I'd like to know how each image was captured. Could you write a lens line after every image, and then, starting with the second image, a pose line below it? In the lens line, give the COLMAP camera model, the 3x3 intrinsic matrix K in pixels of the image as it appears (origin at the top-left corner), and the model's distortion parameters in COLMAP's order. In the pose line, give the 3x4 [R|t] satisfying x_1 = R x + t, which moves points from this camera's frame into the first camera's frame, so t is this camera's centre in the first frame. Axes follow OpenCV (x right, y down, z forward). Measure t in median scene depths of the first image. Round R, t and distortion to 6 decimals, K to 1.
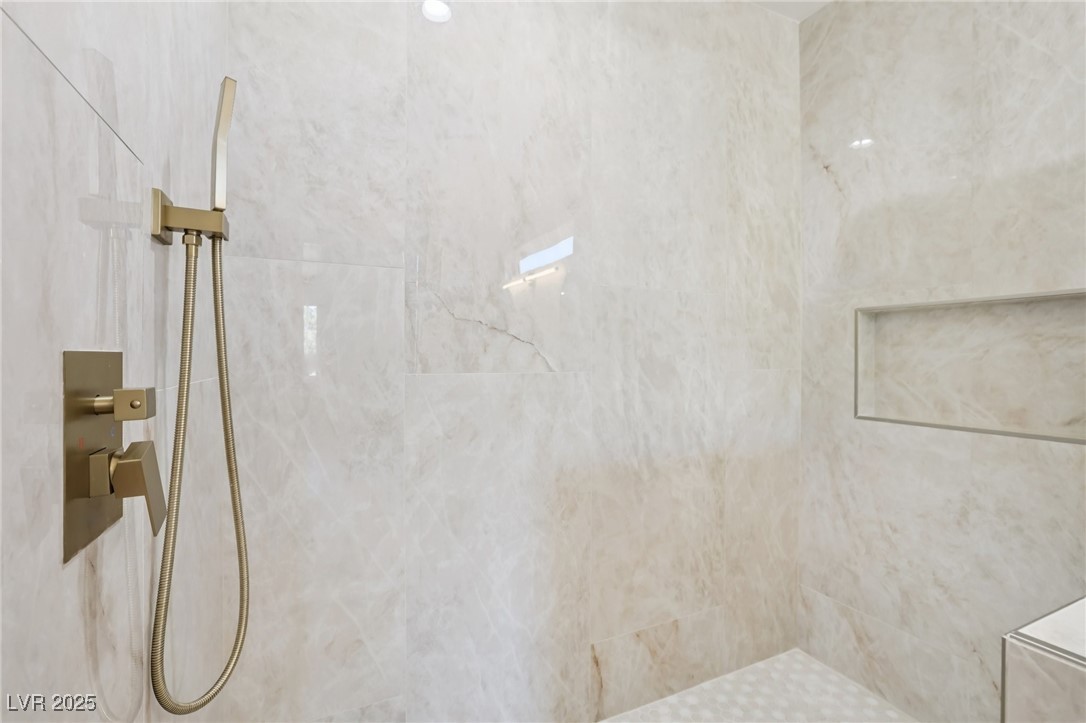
lens RADIAL K [[494.8, 0, 544.5], [0, 494.8, 359.0], [0, 0, 1]] dist [-0.054444, 0.023534]
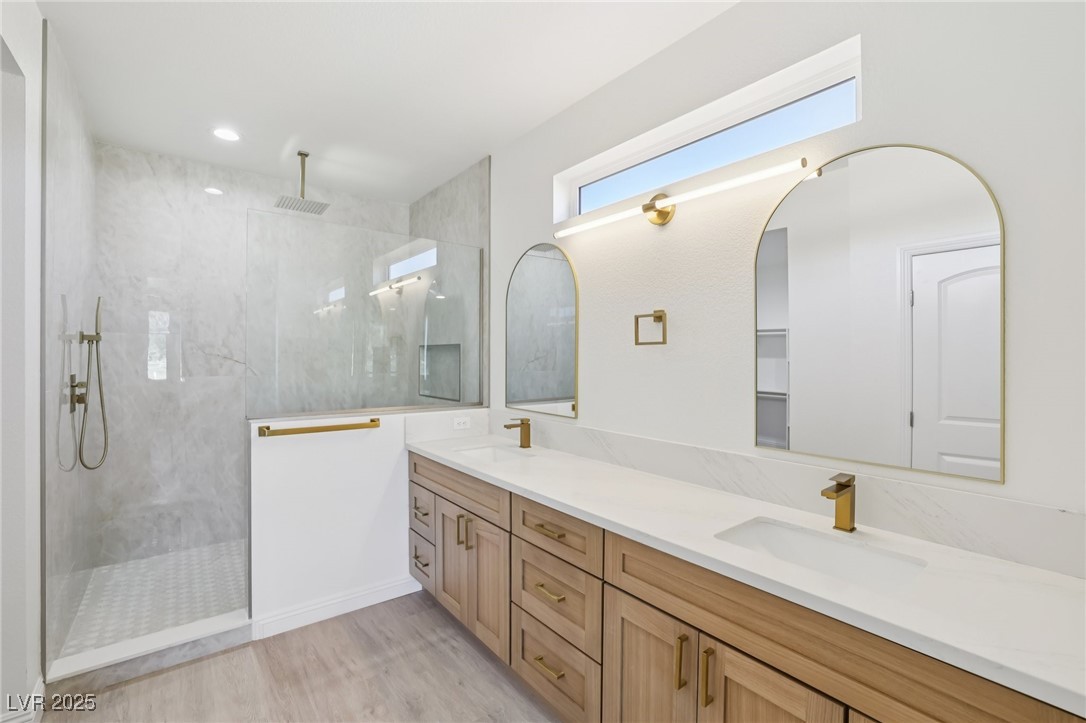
lens RADIAL K [[470.9, 0, 540.4], [0, 470.9, 357.9], [0, 0, 1]] dist [-0.050283, 0.018883]
pose [[0.974461, -0.000936, 0.224554, 0.900708], [0.001081, 0.999999, -0.000522, -0.059534], [-0.224553, 0.000751, 0.974462, -1.550423]]
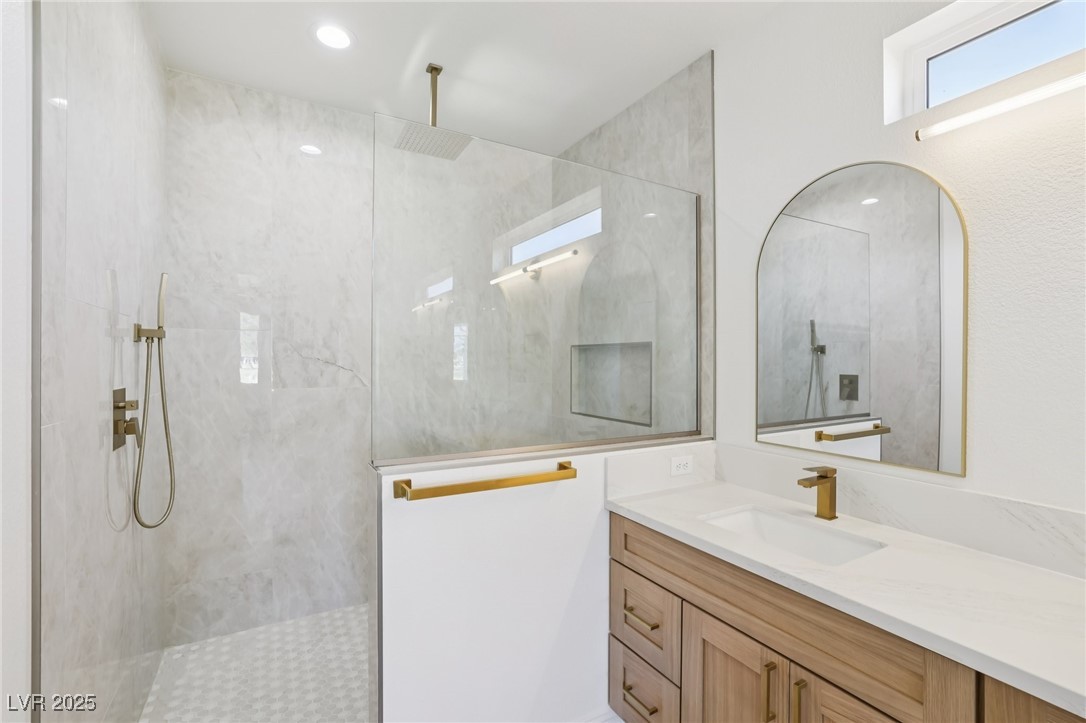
lens RADIAL K [[485.0, 0, 543.0], [0, 485.0, 361.5], [0, 0, 1]] dist [-0.051480, 0.022506]
pose [[0.996955, -0.001727, 0.077956, 0.543226], [0.001837, 0.999997, -0.001344, -0.062867], [-0.077954, 0.001483, 0.996956, -0.783326]]
